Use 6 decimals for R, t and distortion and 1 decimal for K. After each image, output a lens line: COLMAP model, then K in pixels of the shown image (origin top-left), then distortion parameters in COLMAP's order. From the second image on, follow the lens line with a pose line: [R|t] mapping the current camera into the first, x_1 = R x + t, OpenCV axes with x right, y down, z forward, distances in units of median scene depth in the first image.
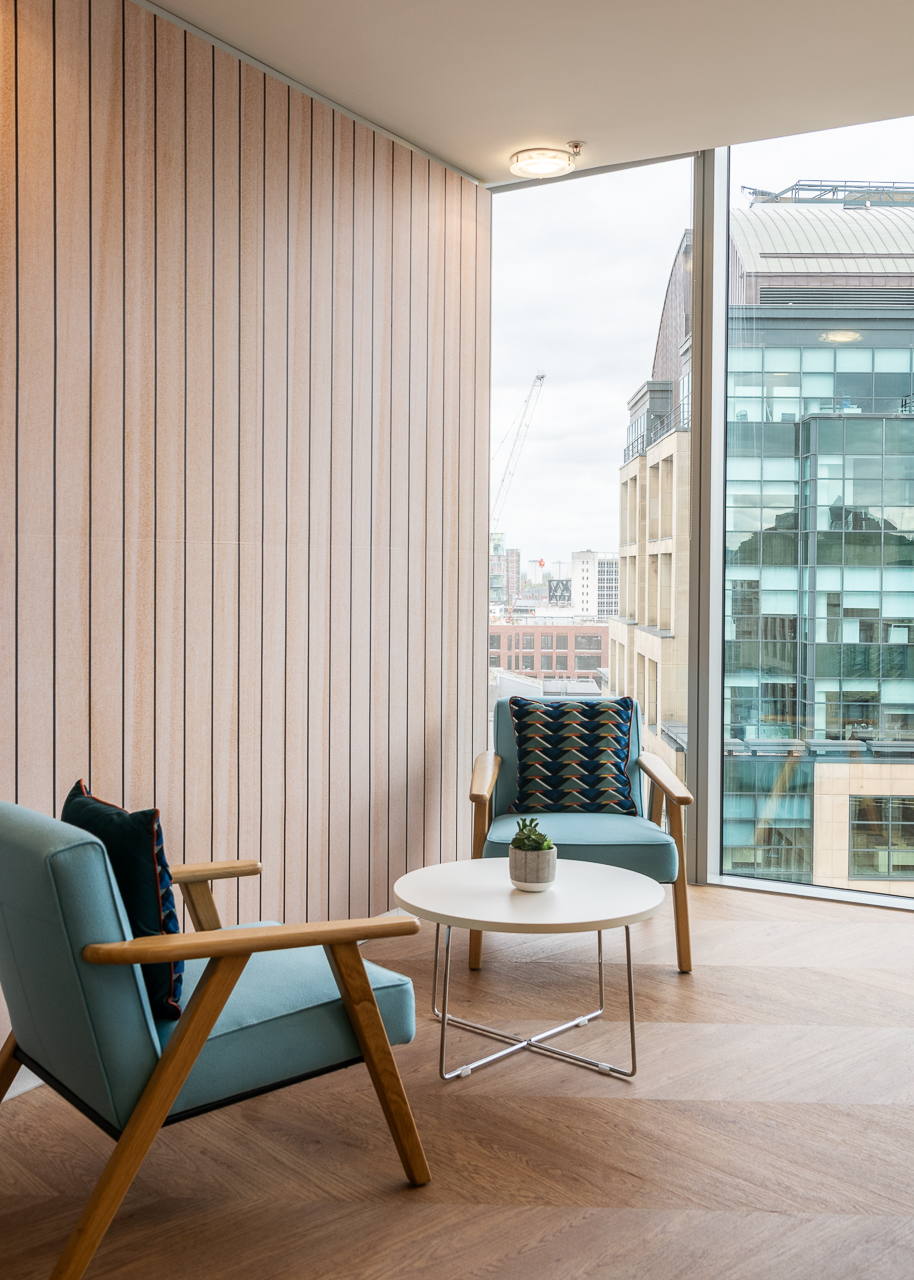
lens RADIAL K [[1352.6, 0, 451.1], [0, 1352.6, 604.0], [0, 0, 1]] dist [-0.004397, 0.000000]
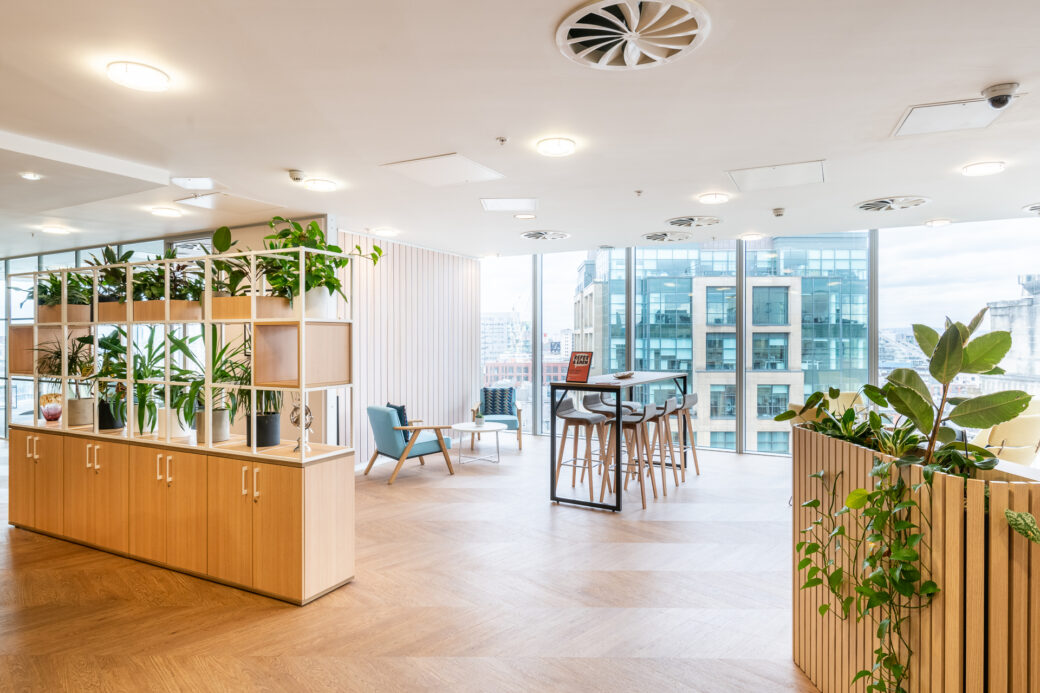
lens RADIAL K [[596.9, 0, 521.8], [0, 596.9, 346.4], [0, 0, 1]] dist [-0.002555, -0.001674]
pose [[0.999655, -0.008512, 0.024836, 0.010832], [0.008797, 0.999896, -0.011392, -0.003171], [-0.024737, 0.011607, 0.999627, -0.076173]]
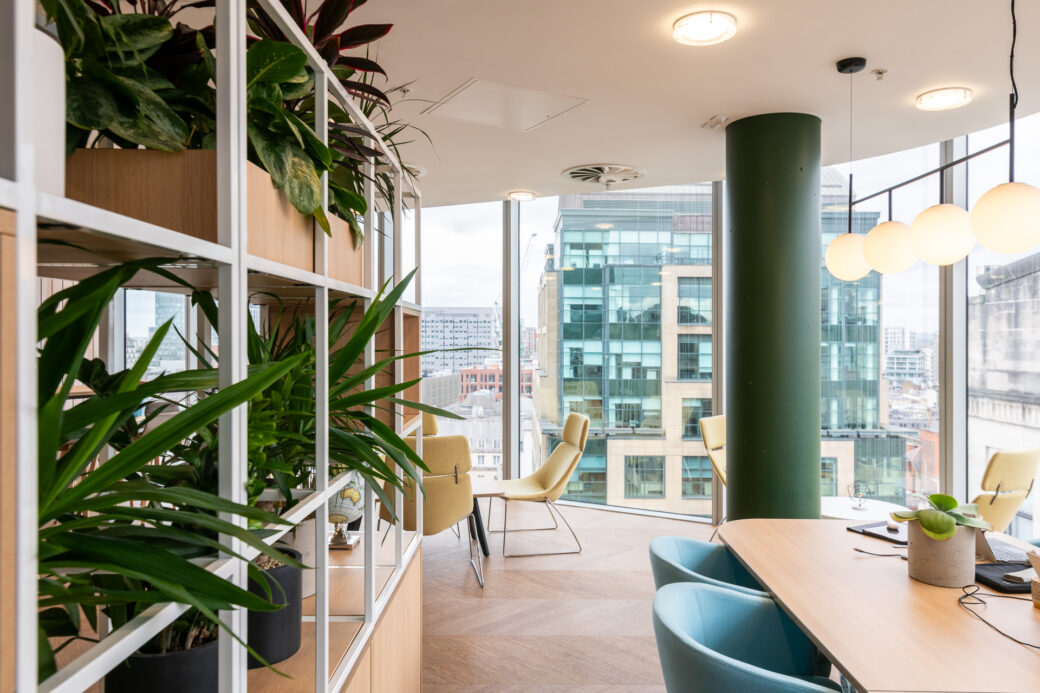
lens RADIAL K [[738.6, 0, 517.1], [0, 738.6, 346.1], [0, 0, 1]] dist [0.026329, 0.002944]
pose [[0.999123, 0.000148, 0.041860, 0.088517], [0.000514, 0.999875, -0.015789, -0.002517], [-0.041857, 0.015797, 0.998999, -0.080504]]
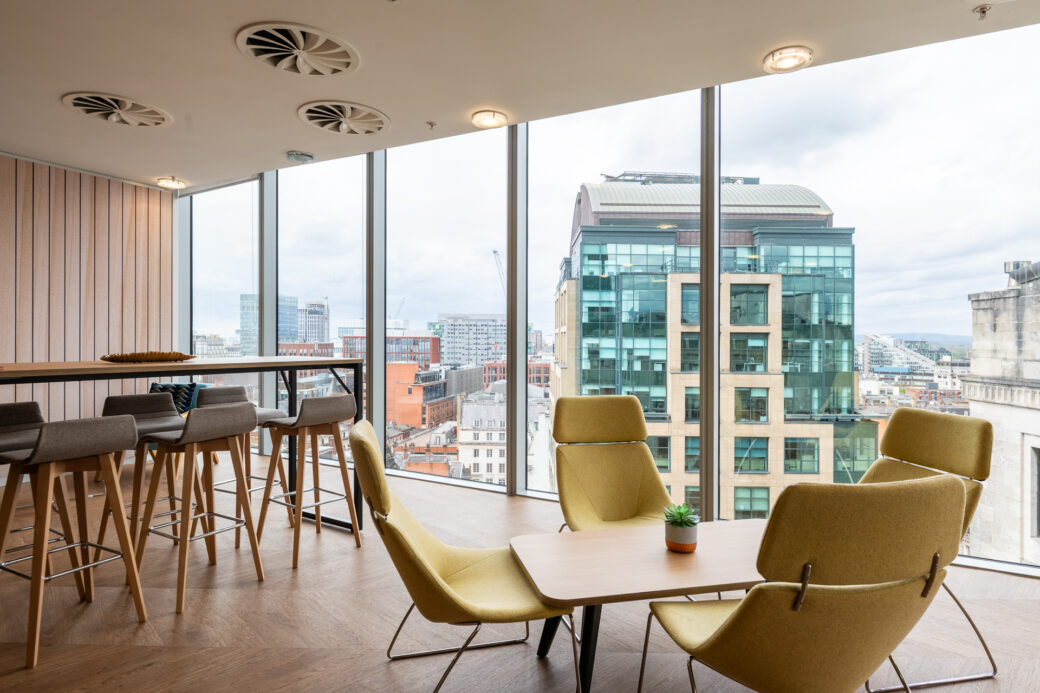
lens RADIAL K [[596.9, 0, 518.7], [0, 596.9, 341.0], [0, 0, 1]] dist [-0.002555, -0.001674]
pose [[0.999676, 0.001693, 0.025379, 0.065575], [-0.001132, 0.999755, -0.022084, 0.000897], [-0.025410, 0.022048, 0.999434, -0.020927]]
